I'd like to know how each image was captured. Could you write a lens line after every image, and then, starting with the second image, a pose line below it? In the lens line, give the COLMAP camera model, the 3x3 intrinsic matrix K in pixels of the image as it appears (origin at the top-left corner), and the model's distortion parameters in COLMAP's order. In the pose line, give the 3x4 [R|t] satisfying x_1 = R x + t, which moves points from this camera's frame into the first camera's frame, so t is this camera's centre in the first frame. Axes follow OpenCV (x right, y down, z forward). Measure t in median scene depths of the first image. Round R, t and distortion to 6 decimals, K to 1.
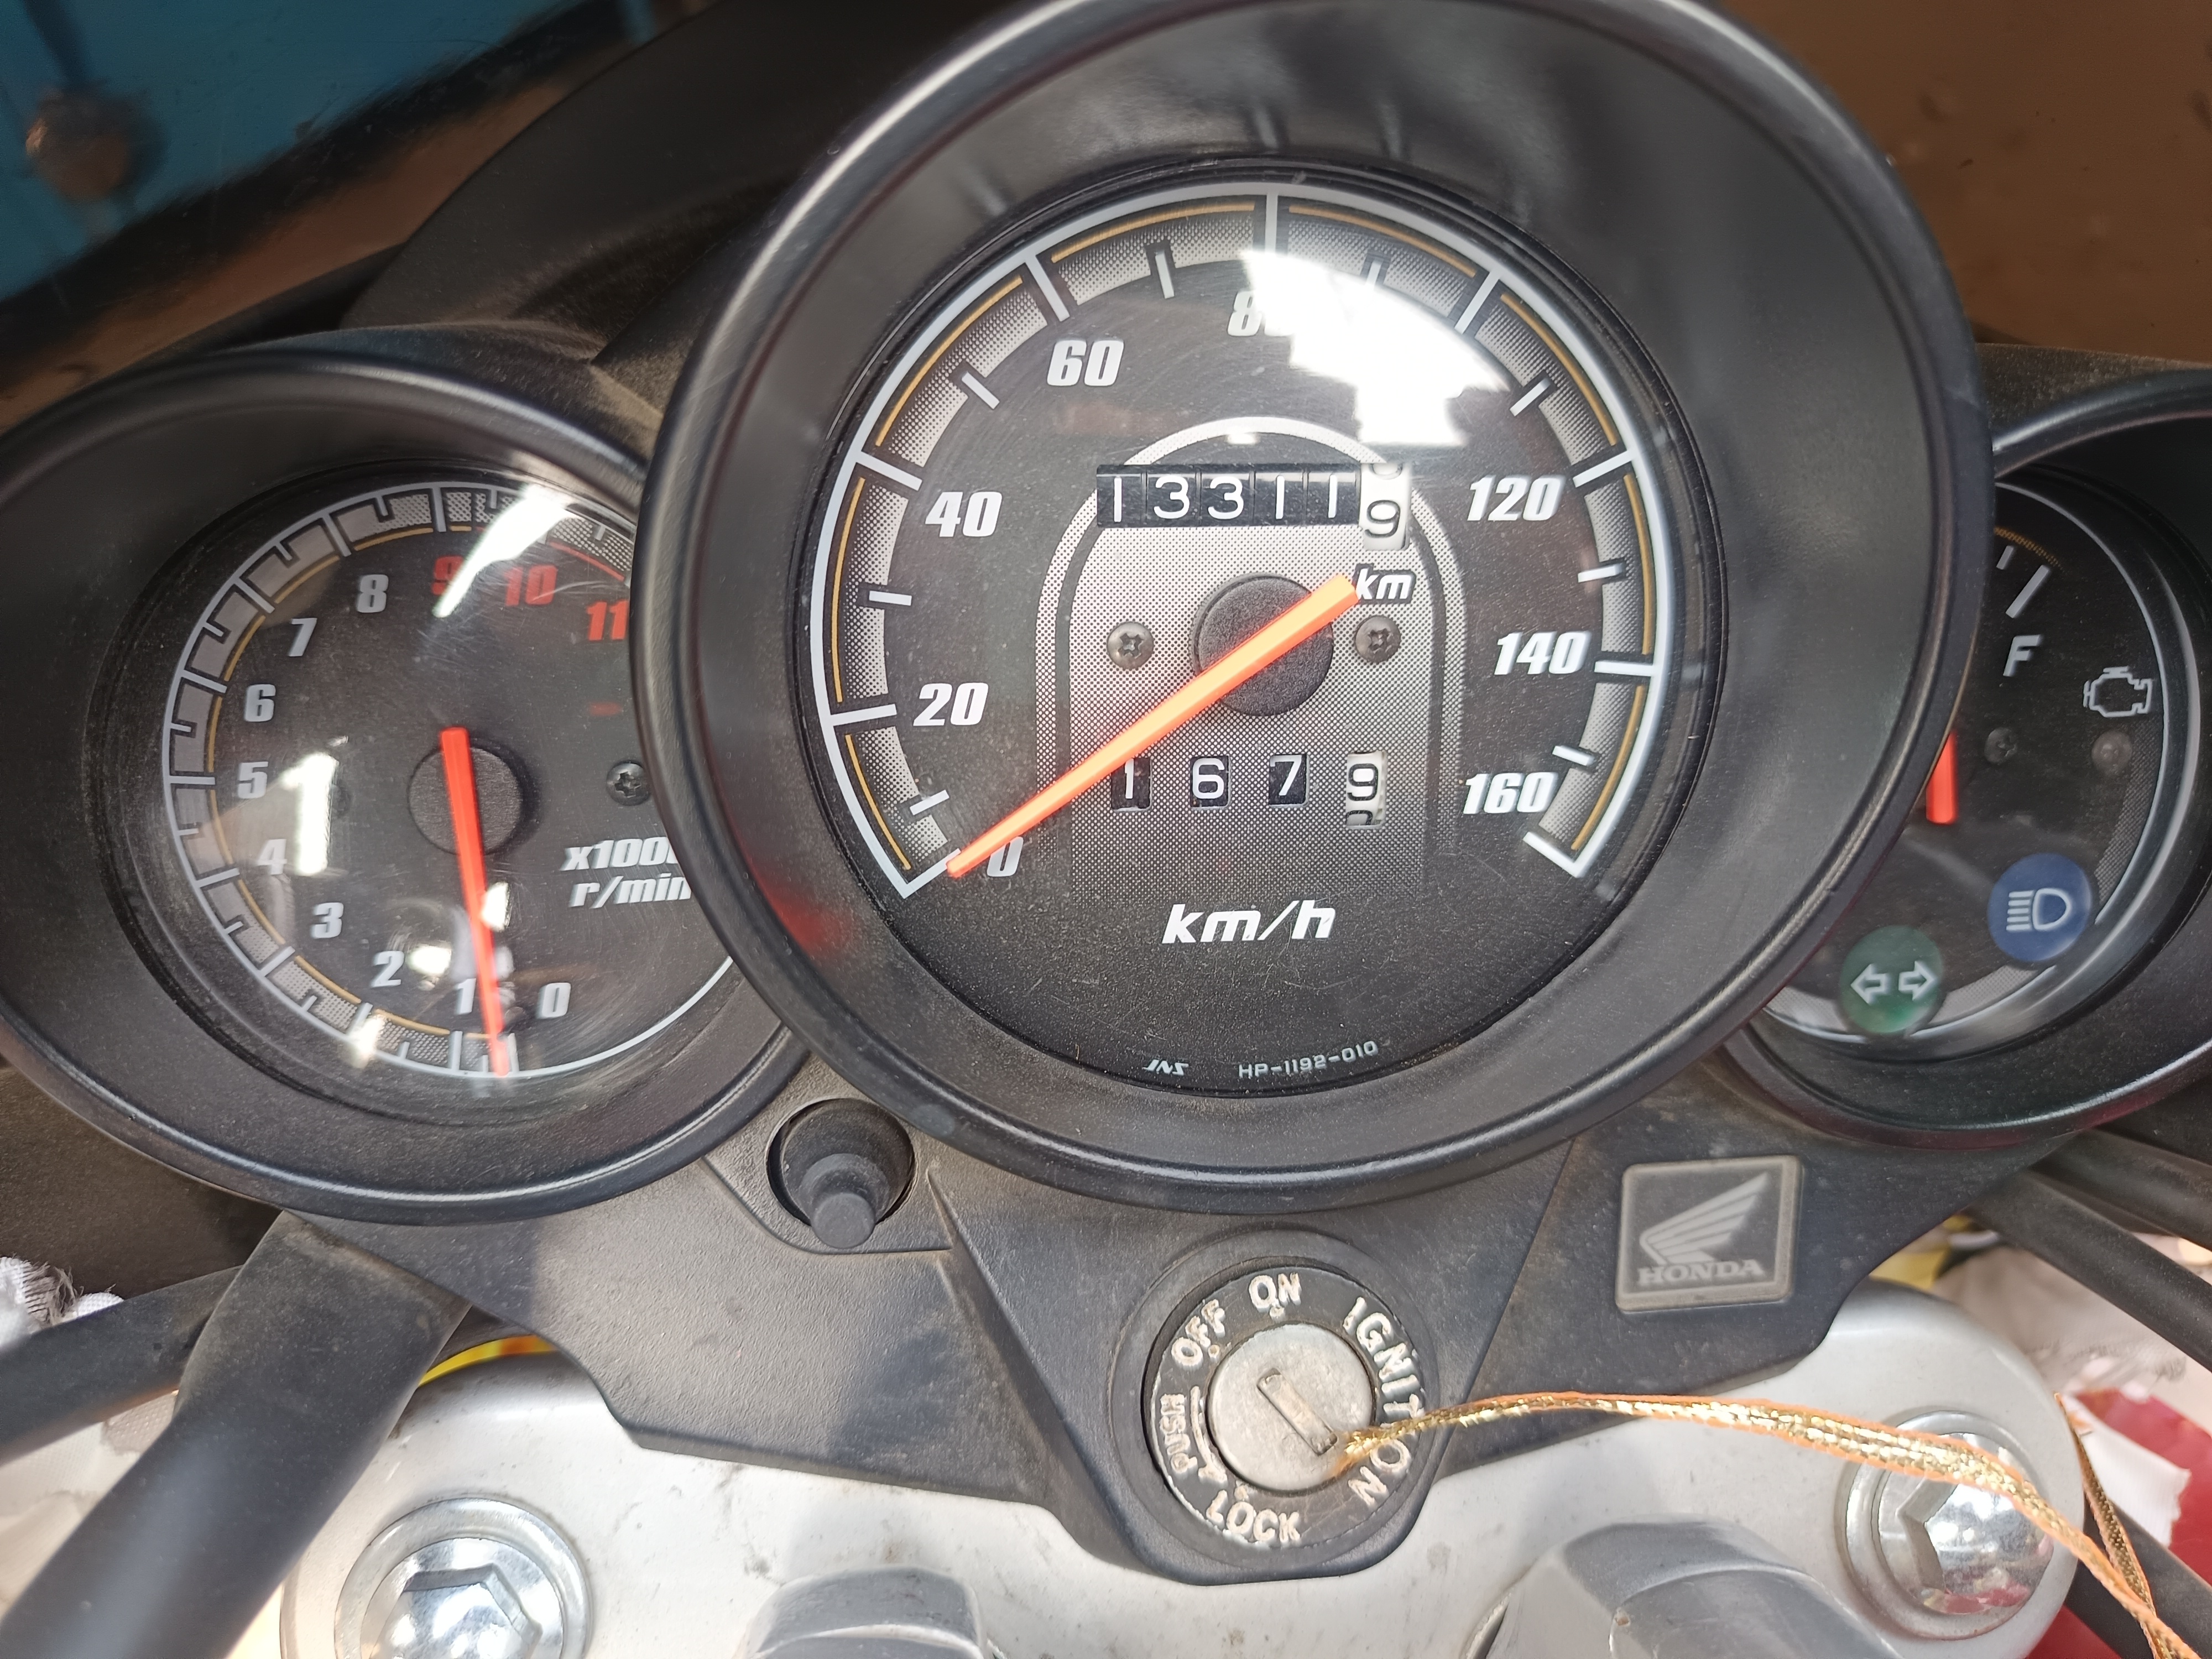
lens RADIAL K [[1614.7, 0, 1107.9], [0, 1614.7, 858.2], [0, 0, 1]] dist [-0.004075, -0.047964]
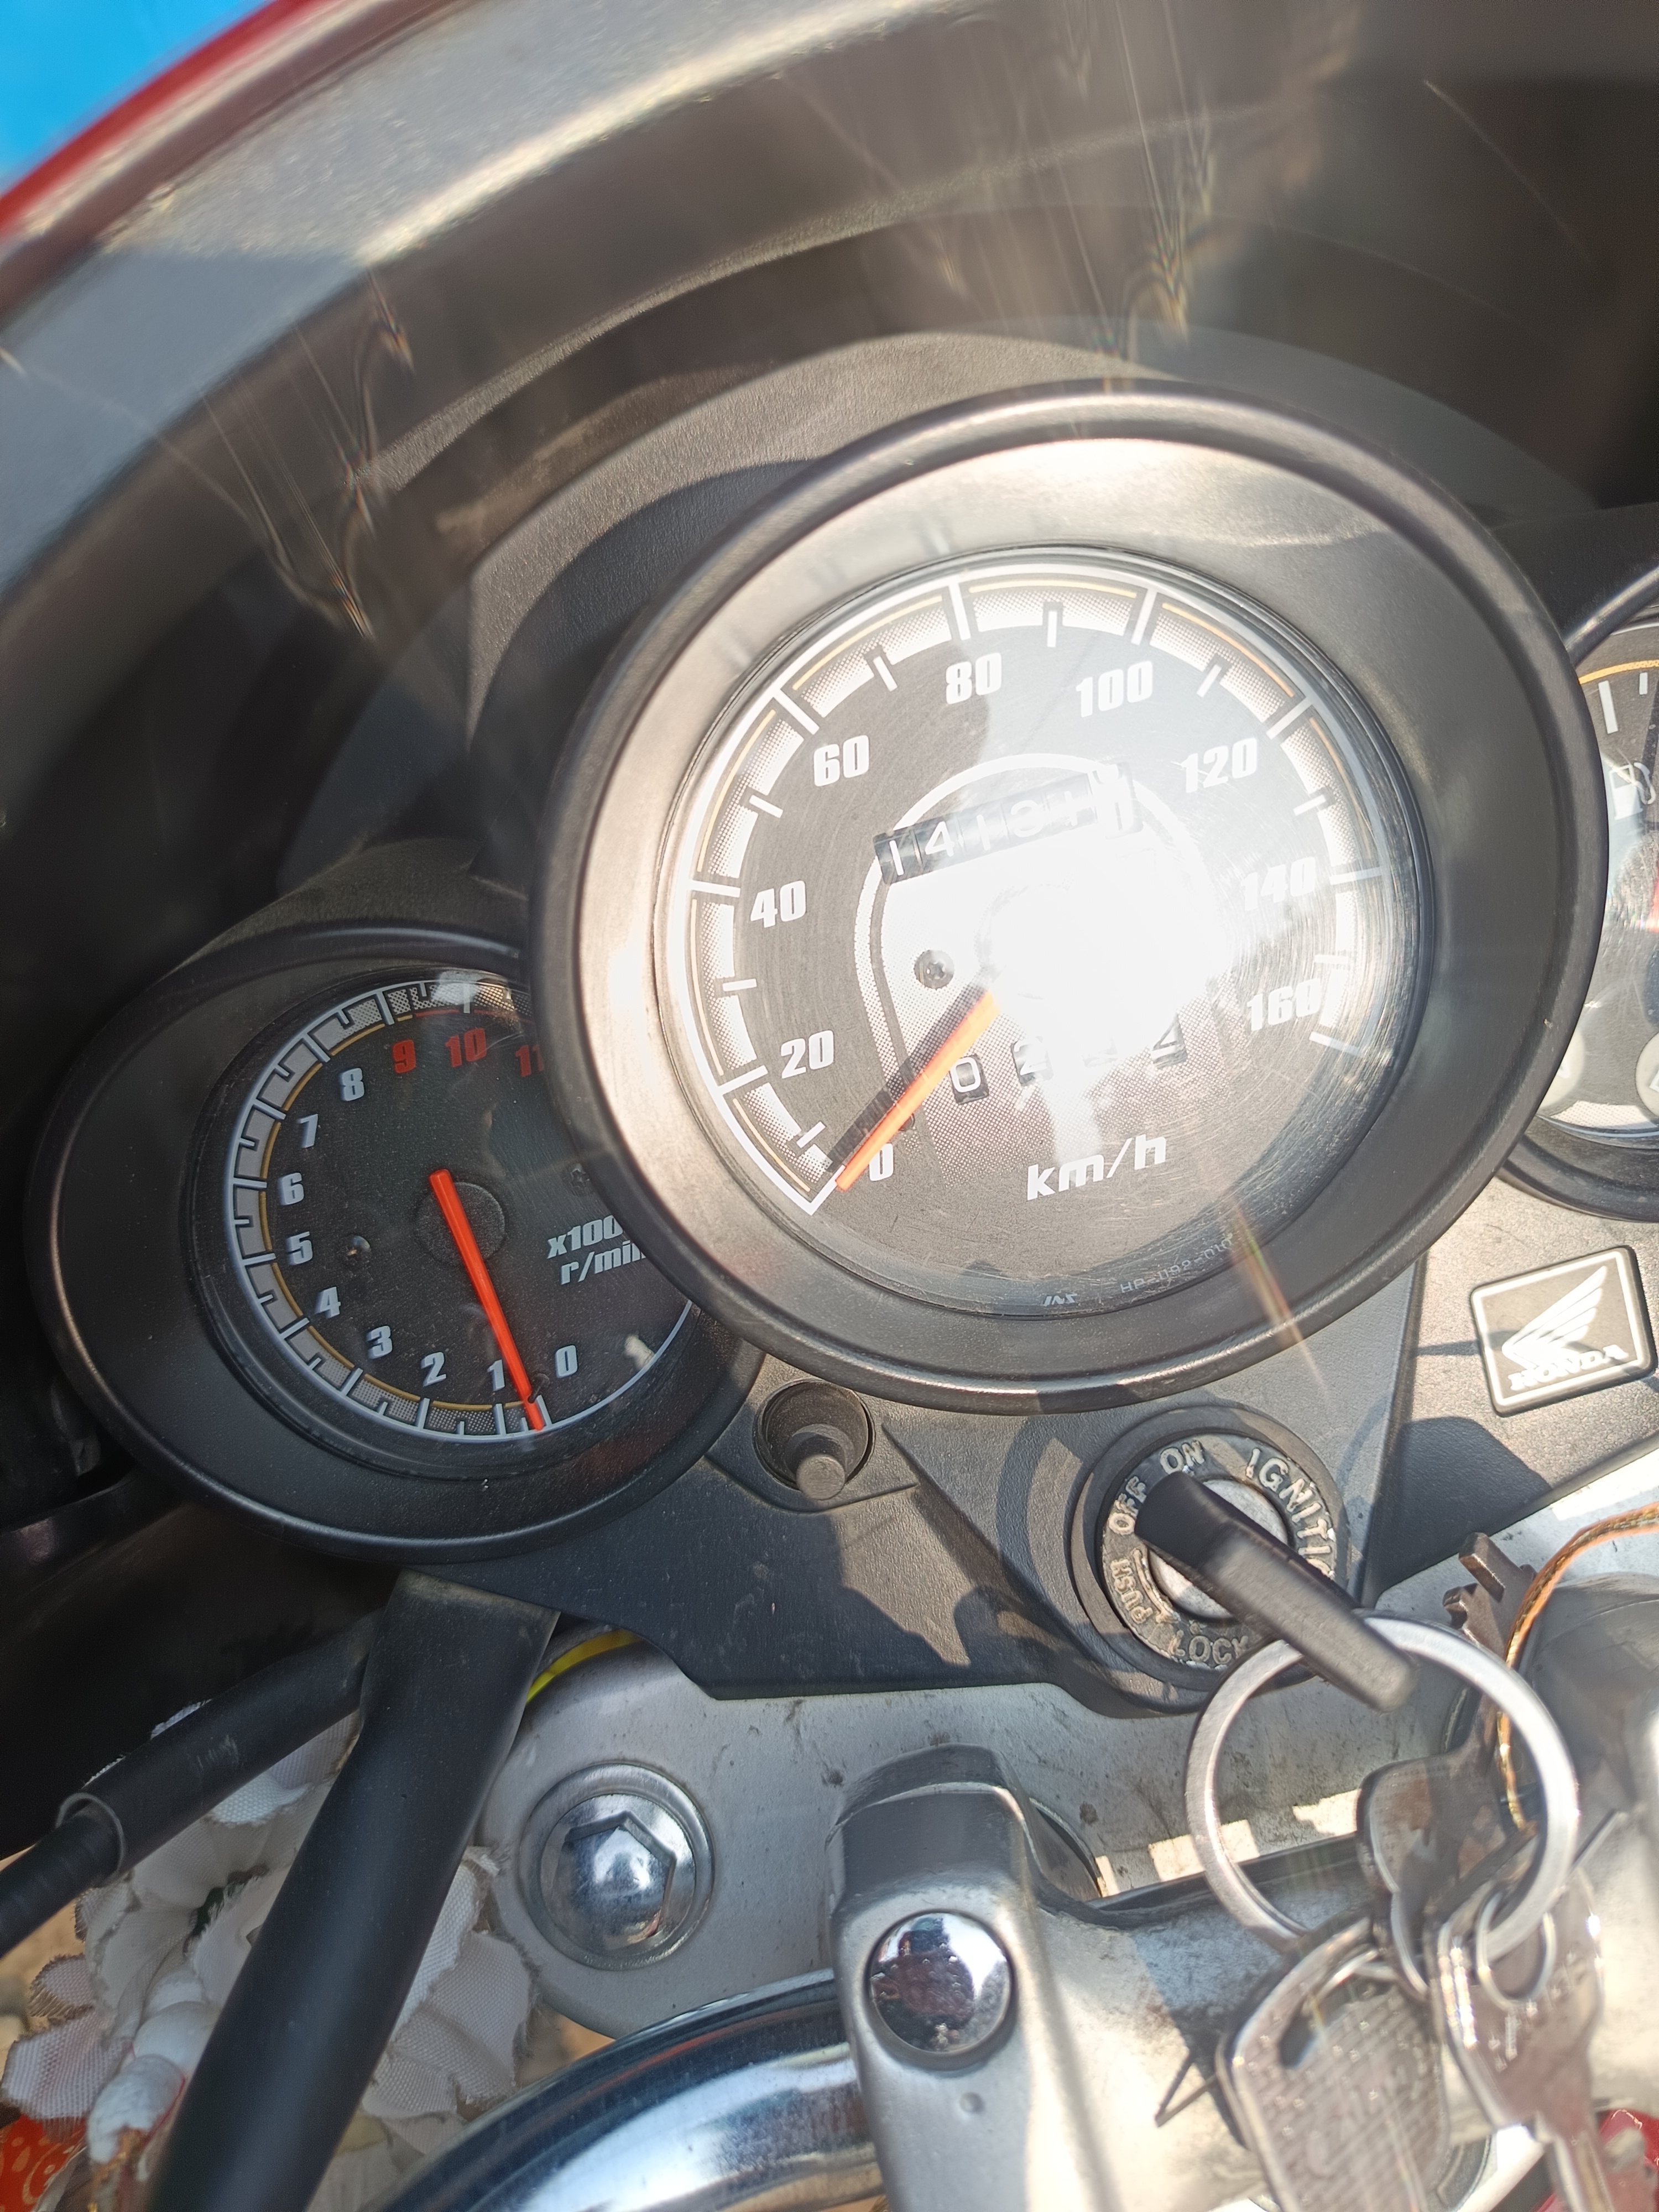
lens RADIAL K [[1614.7, 0, 842.8], [0, 1614.7, 1130.6], [0, 0, 1]] dist [-0.004075, -0.047964]
pose [[0.959390, -0.246819, -0.136568, 0.081524], [0.245837, 0.969007, -0.024284, -0.002102], [0.138329, -0.010275, 0.990333, -0.213978]]
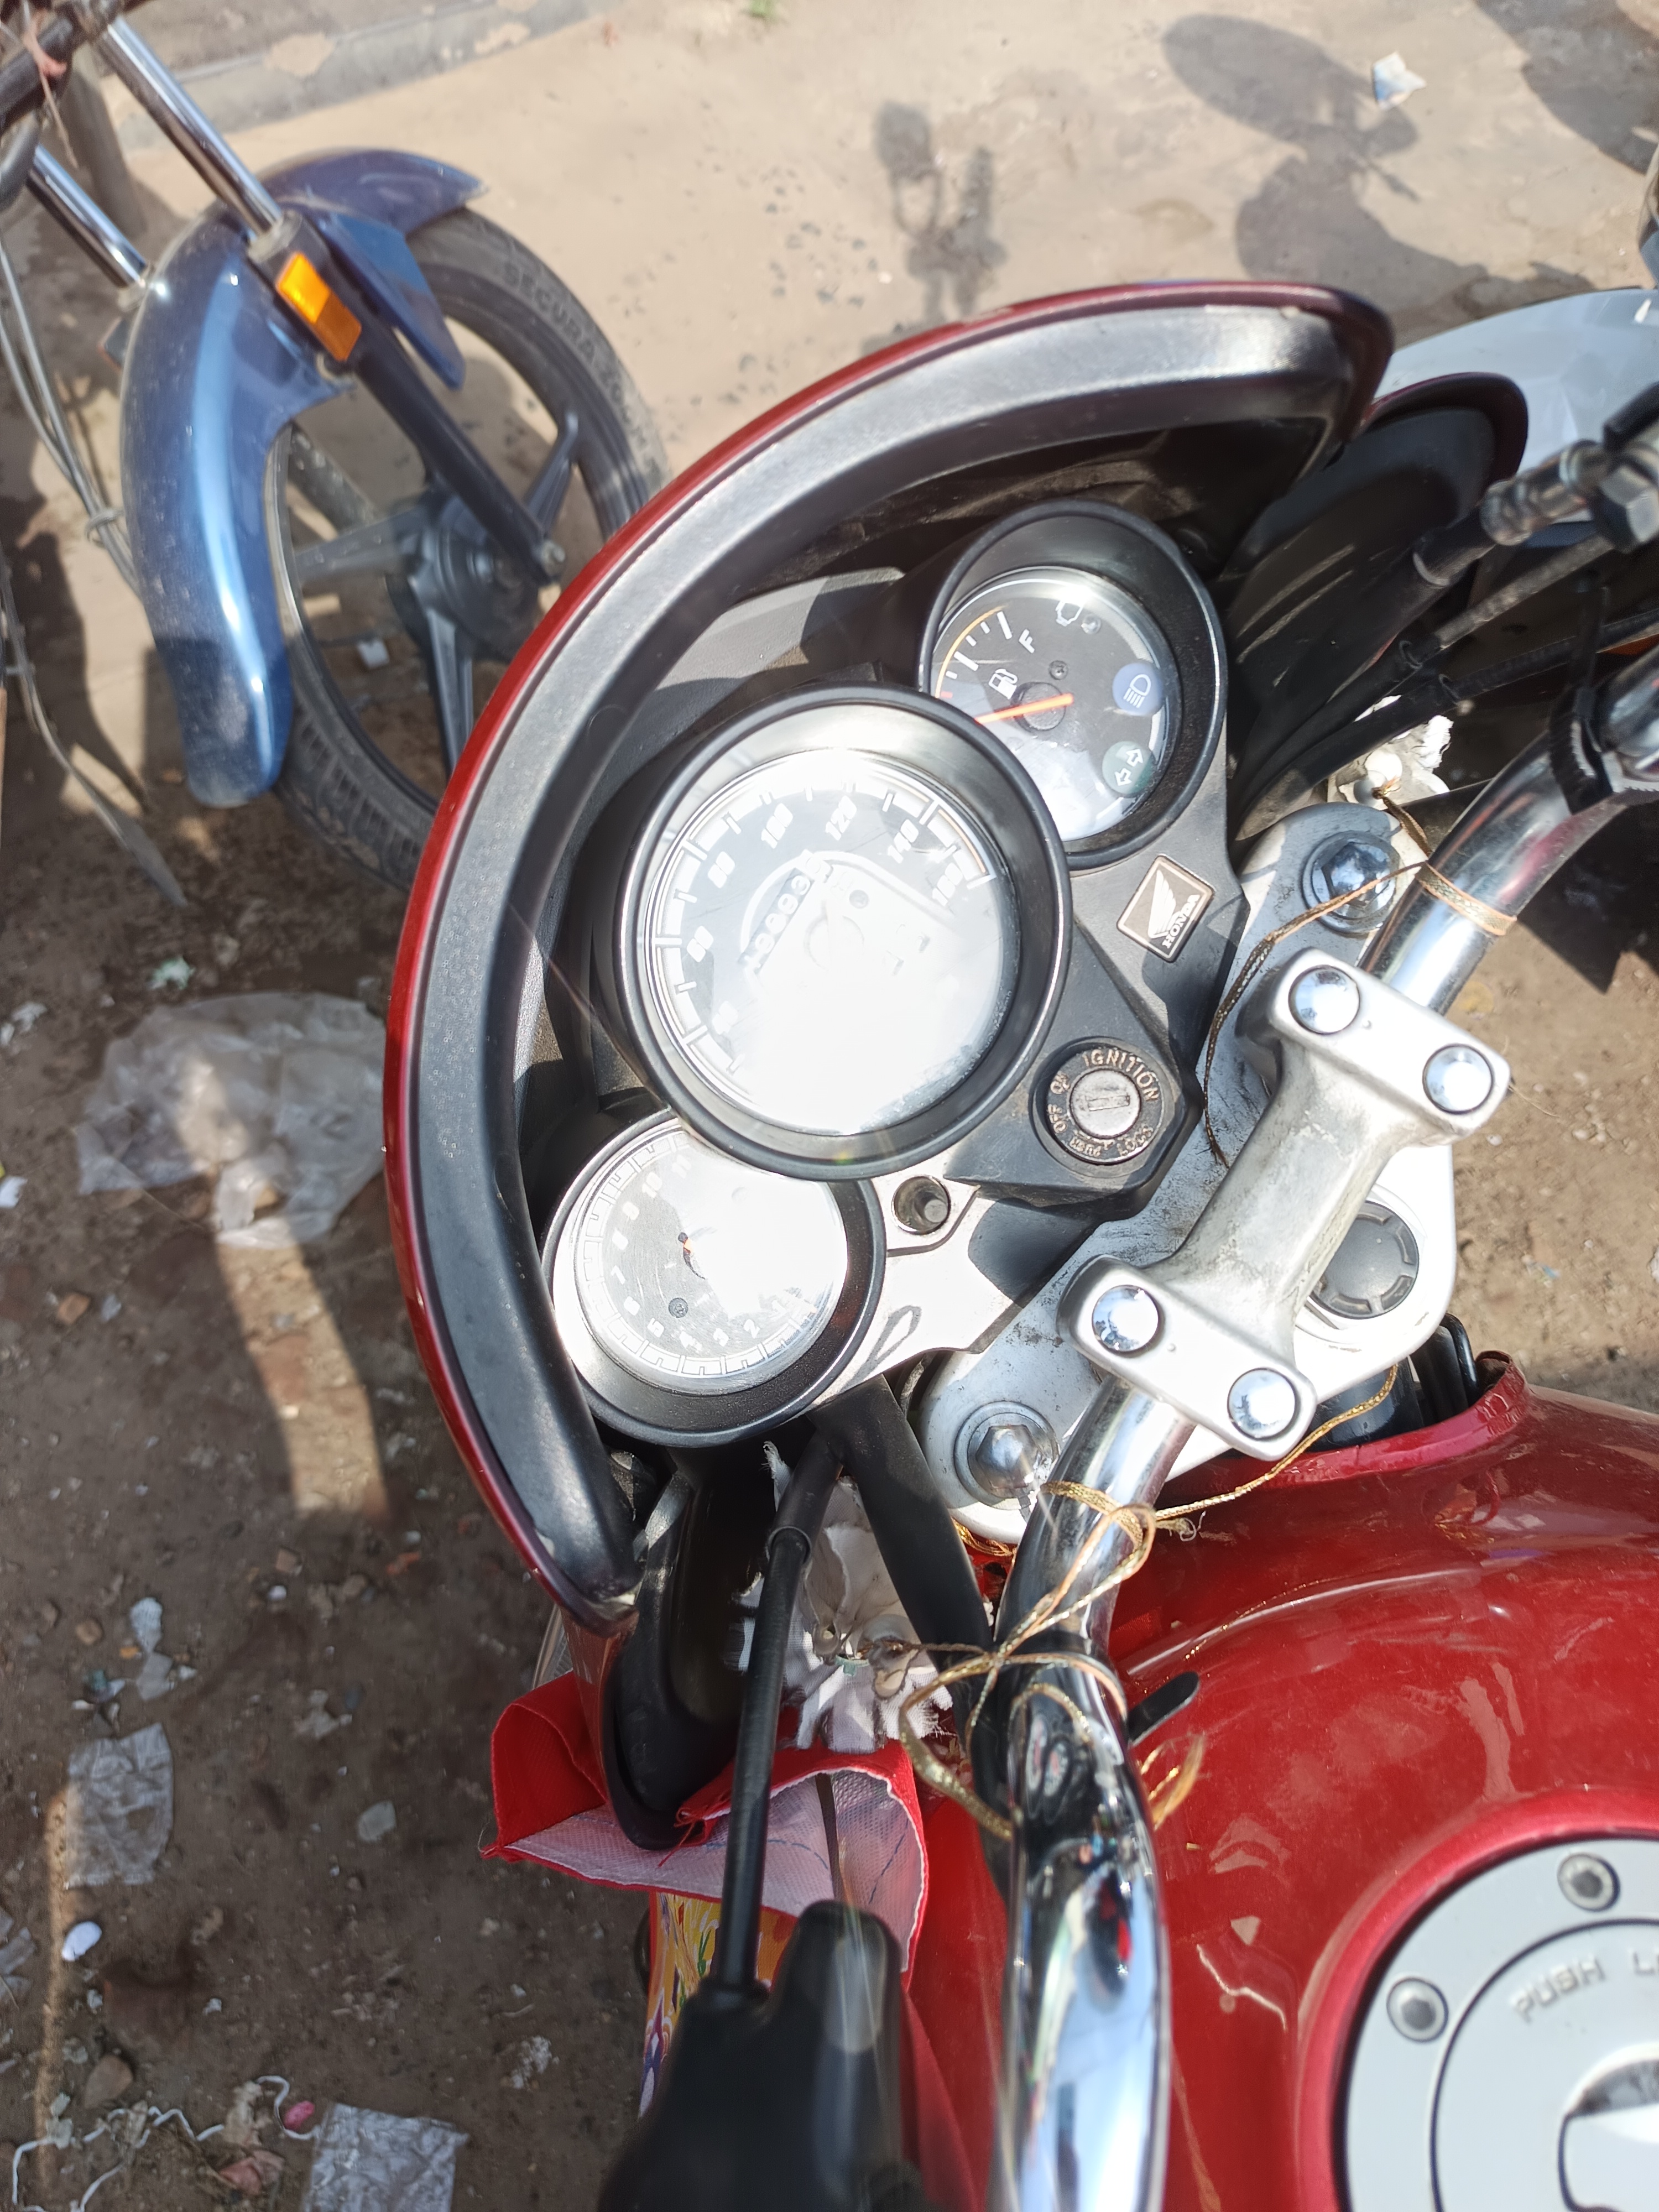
lens RADIAL K [[1614.7, 0, 835.5], [0, 1614.7, 1118.3], [0, 0, 1]] dist [-0.004075, -0.047964]
pose [[0.544848, -0.836607, -0.056827, 0.011076], [0.836472, 0.547008, -0.033108, 0.090986], [0.058783, -0.029495, 0.997835, -1.367746]]
